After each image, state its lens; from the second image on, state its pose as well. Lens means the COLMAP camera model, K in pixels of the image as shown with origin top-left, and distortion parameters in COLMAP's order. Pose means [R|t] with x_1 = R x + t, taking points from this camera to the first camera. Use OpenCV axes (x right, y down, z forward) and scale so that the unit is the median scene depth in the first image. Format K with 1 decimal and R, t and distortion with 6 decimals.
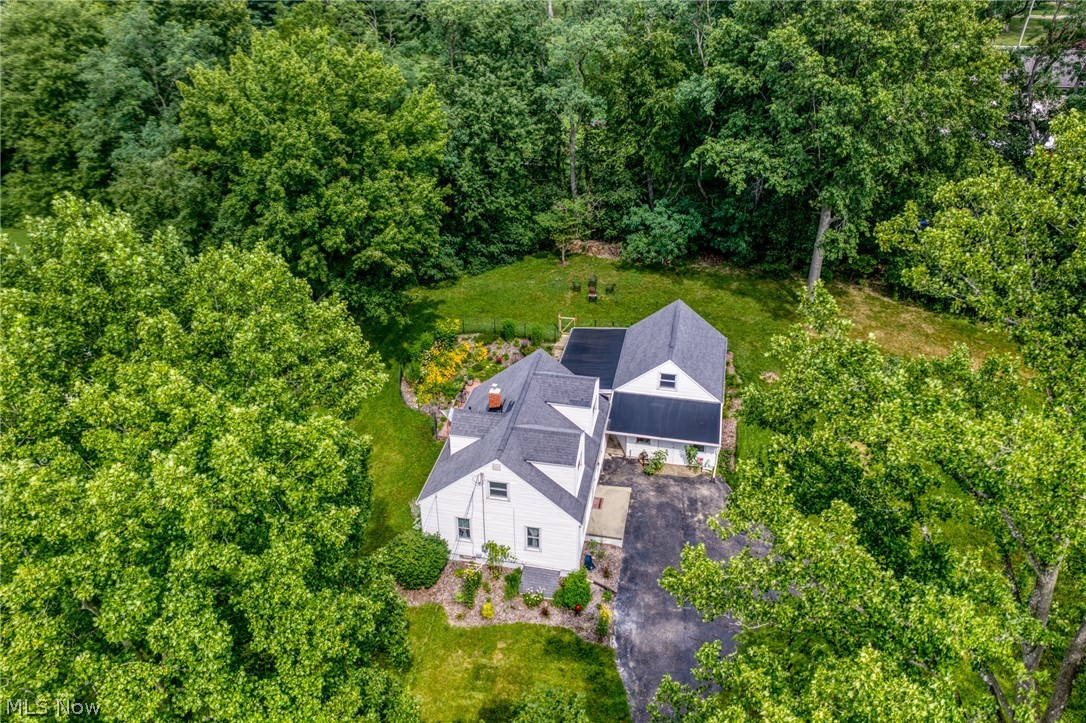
lens RADIAL K [[900.3, 0, 542.1], [0, 900.3, 361.0], [0, 0, 1]] dist [0.009444, 0.000384]
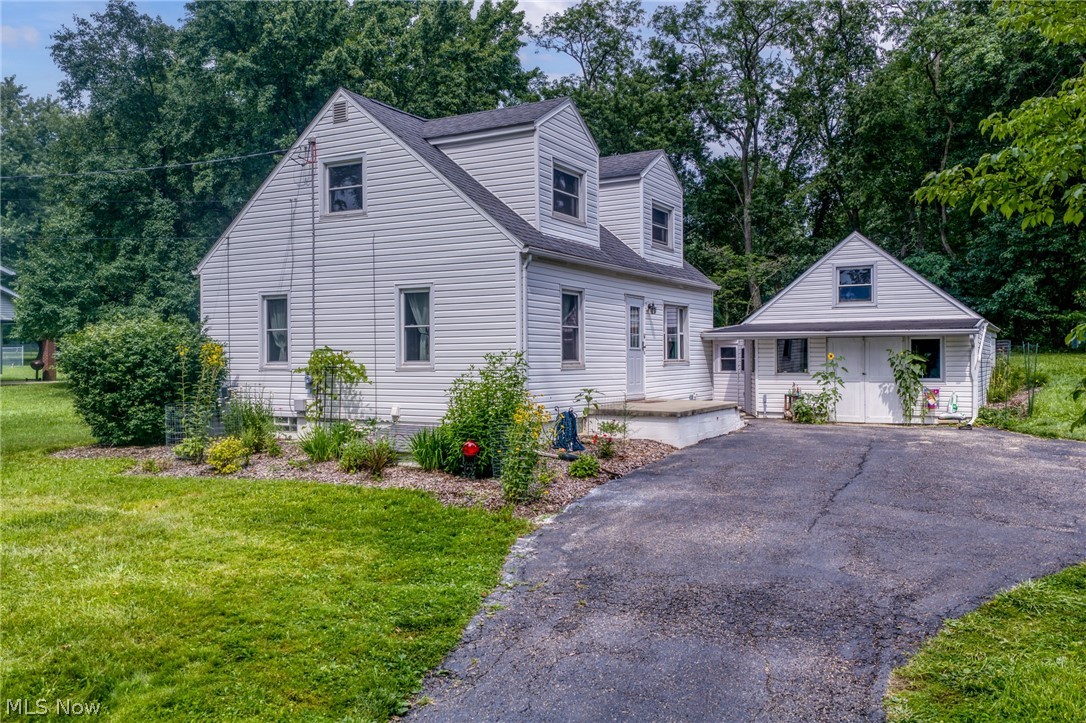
lens RADIAL K [[900.3, 0, 543.0], [0, 900.3, 363.5], [0, 0, 1]] dist [0.009444, 0.000384]
pose [[0.950338, -0.003770, -0.311198, 0.156911], [-0.158917, 0.853861, -0.495647, 0.385110], [0.267589, 0.520487, 0.810857, 0.710011]]
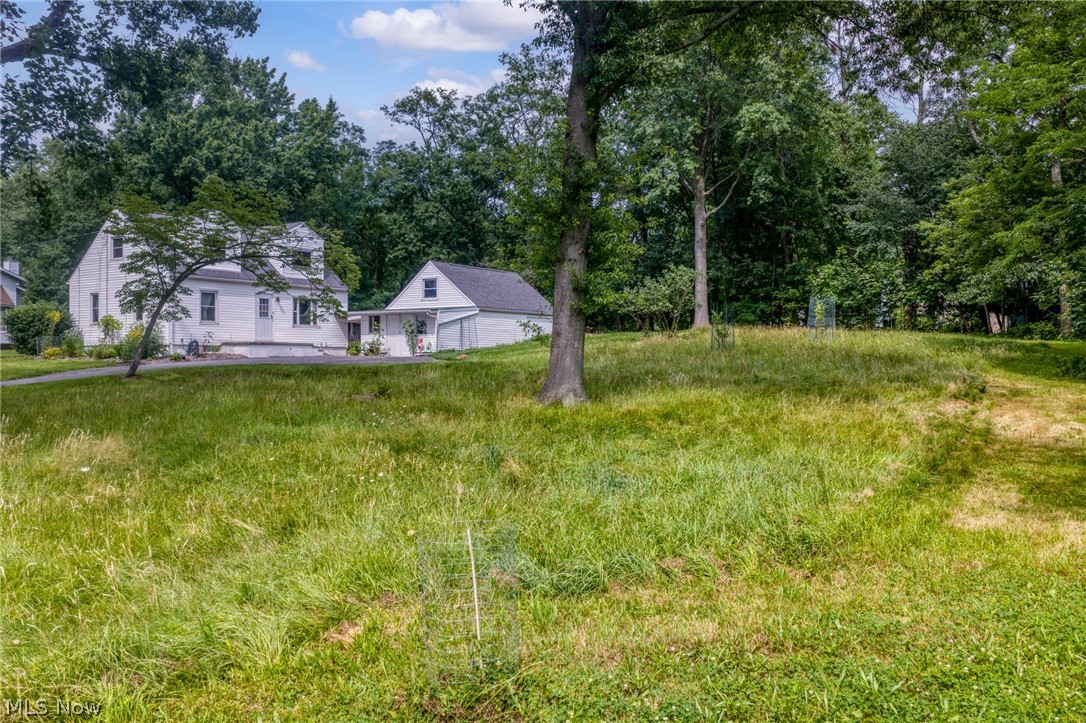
lens RADIAL K [[900.3, 0, 543.7], [0, 900.3, 359.5], [0, 0, 1]] dist [0.009444, 0.000384]
pose [[0.924050, -0.000795, -0.382272, 0.711245], [-0.200462, 0.850466, -0.486336, 0.601850], [0.325496, 0.526029, 0.785714, 0.436055]]
